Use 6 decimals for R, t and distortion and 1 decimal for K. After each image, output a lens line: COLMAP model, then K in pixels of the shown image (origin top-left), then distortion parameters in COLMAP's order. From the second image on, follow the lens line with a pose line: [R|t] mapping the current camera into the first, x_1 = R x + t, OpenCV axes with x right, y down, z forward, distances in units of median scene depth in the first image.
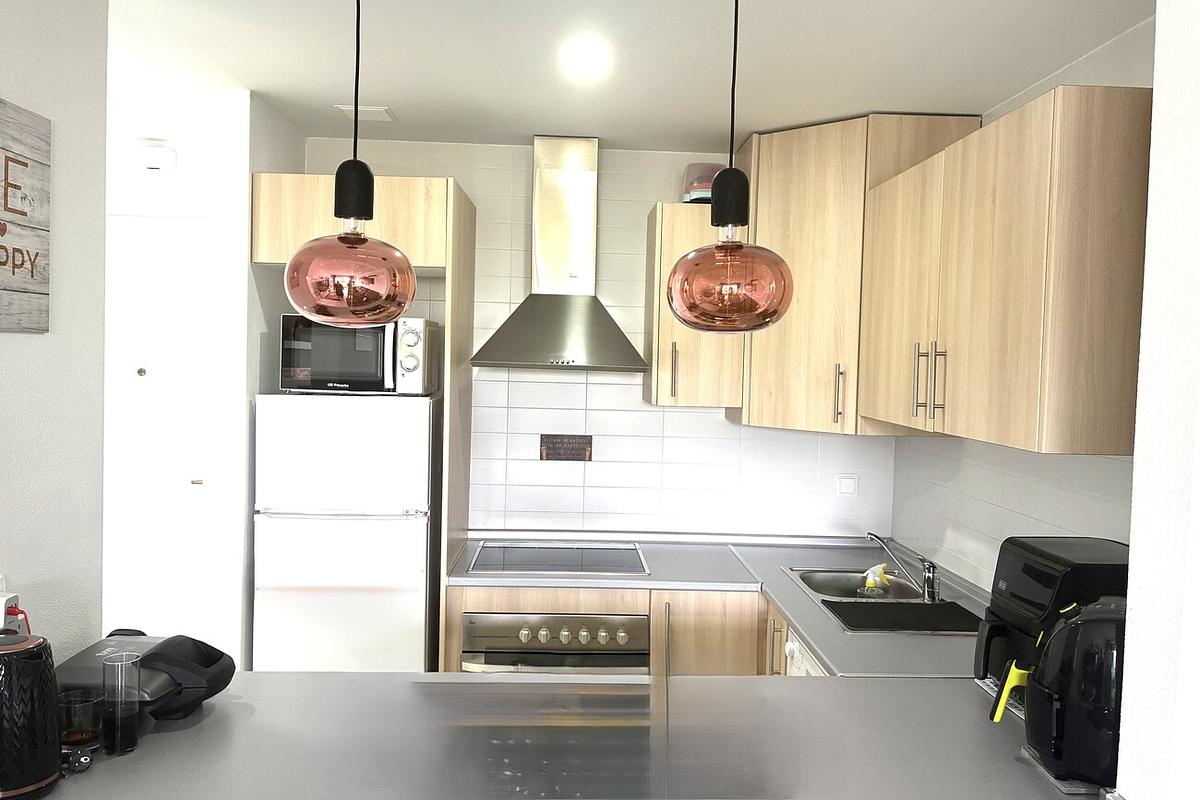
lens RADIAL K [[911.3, 0, 607.7], [0, 911.3, 388.6], [0, 0, 1]] dist [0.042074, 0.000011]
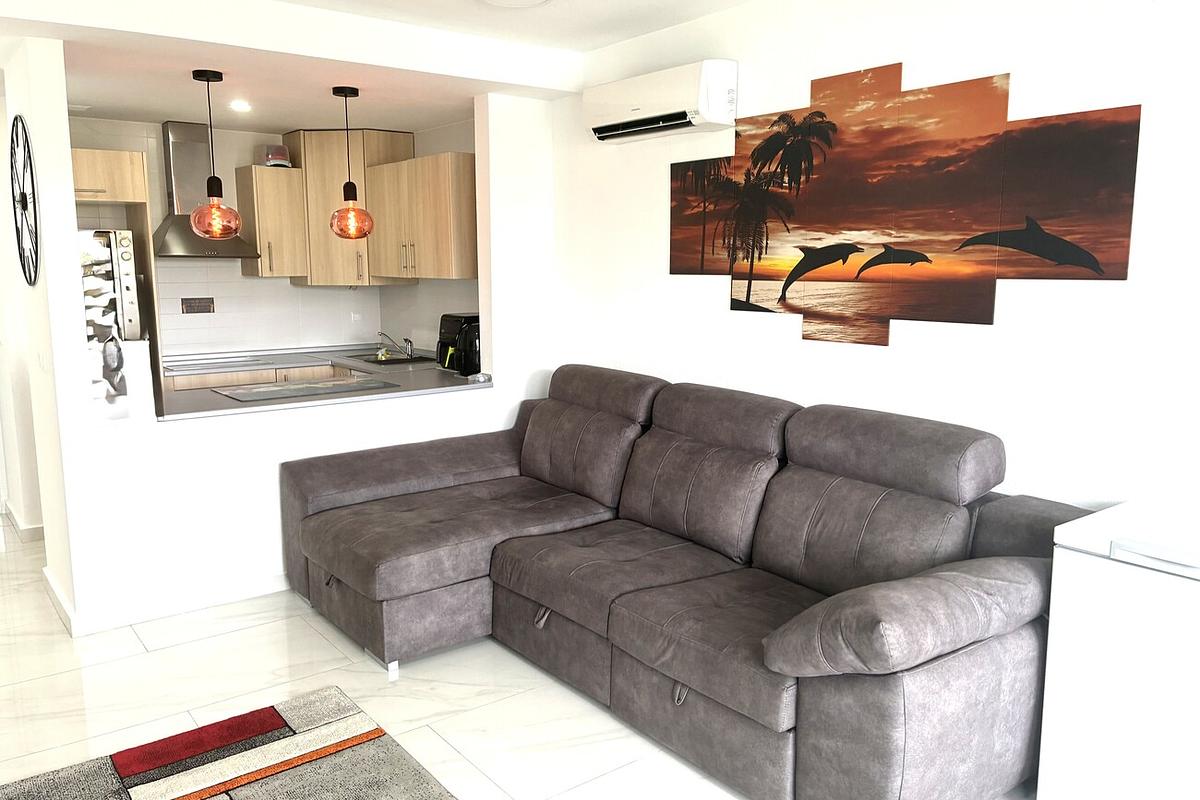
lens RADIAL K [[911.3, 0, 607.7], [0, 911.3, 388.6], [0, 0, 1]] dist [0.042074, 0.000011]
pose [[0.805531, -0.115671, 0.581154, -0.561638], [0.048377, 0.990326, 0.130056, 0.041104], [-0.590575, -0.076649, 0.803334, -1.076345]]
